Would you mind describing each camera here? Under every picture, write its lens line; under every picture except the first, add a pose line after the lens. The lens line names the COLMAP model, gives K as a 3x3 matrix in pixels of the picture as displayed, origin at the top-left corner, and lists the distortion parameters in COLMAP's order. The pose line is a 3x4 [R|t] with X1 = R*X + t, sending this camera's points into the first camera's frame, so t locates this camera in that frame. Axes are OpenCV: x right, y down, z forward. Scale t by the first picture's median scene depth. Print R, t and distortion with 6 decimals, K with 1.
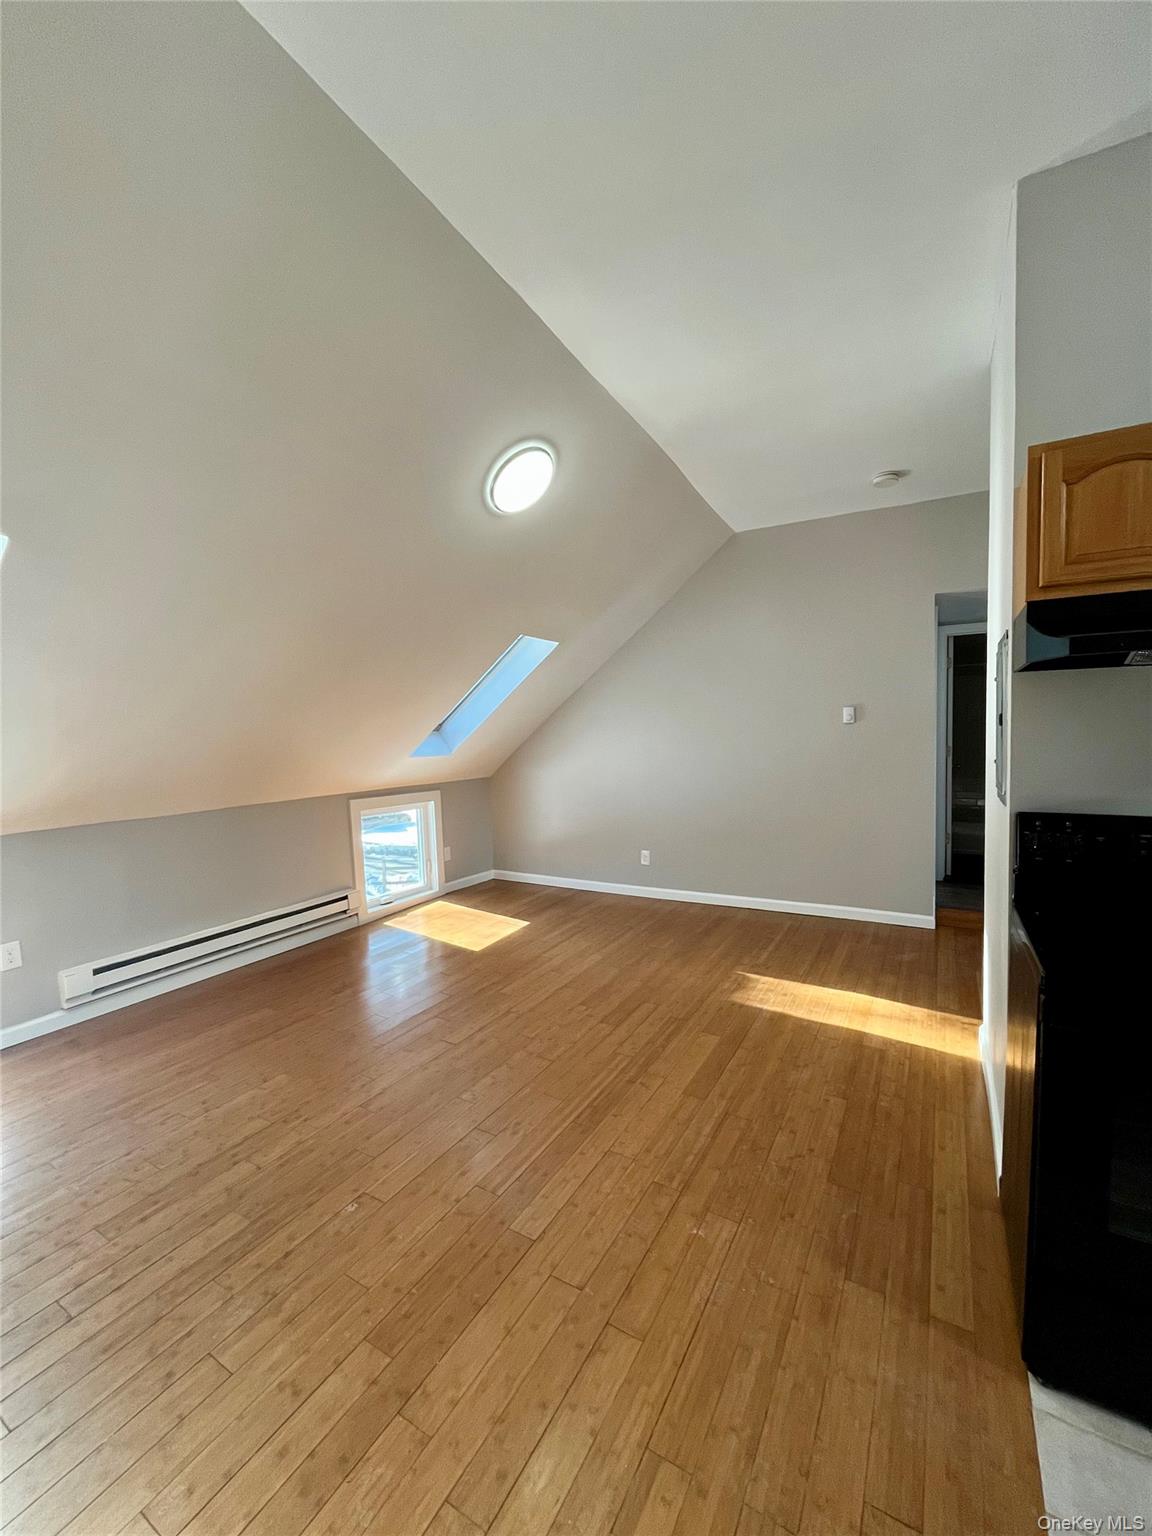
lens RADIAL K [[627.6, 0, 578.4], [0, 627.6, 754.4], [0, 0, 1]] dist [-0.001940, -0.000160]
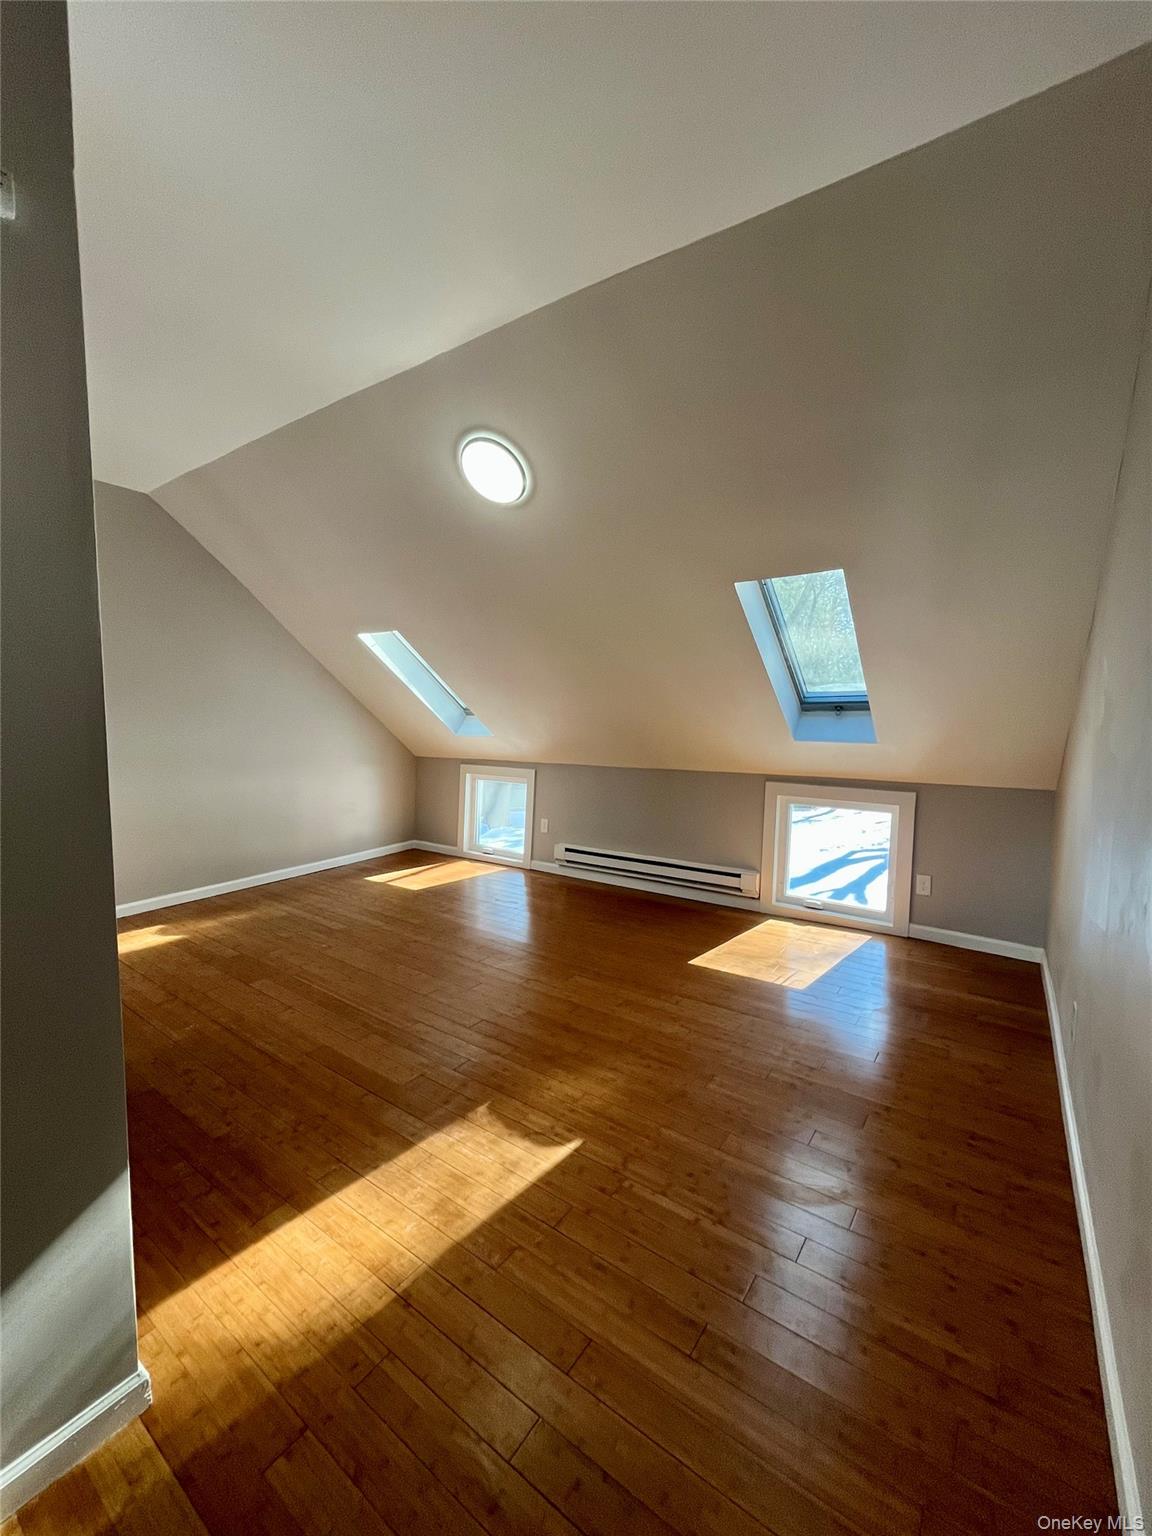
lens RADIAL K [[625.4, 0, 582.7], [0, 625.4, 767.6], [0, 0, 1]] dist [-0.001817, -0.000024]
pose [[-0.099467, 0.103140, -0.989681, 1.166094], [-0.033951, 0.993683, 0.106969, -0.082607], [0.994461, 0.044241, -0.095337, 1.537435]]
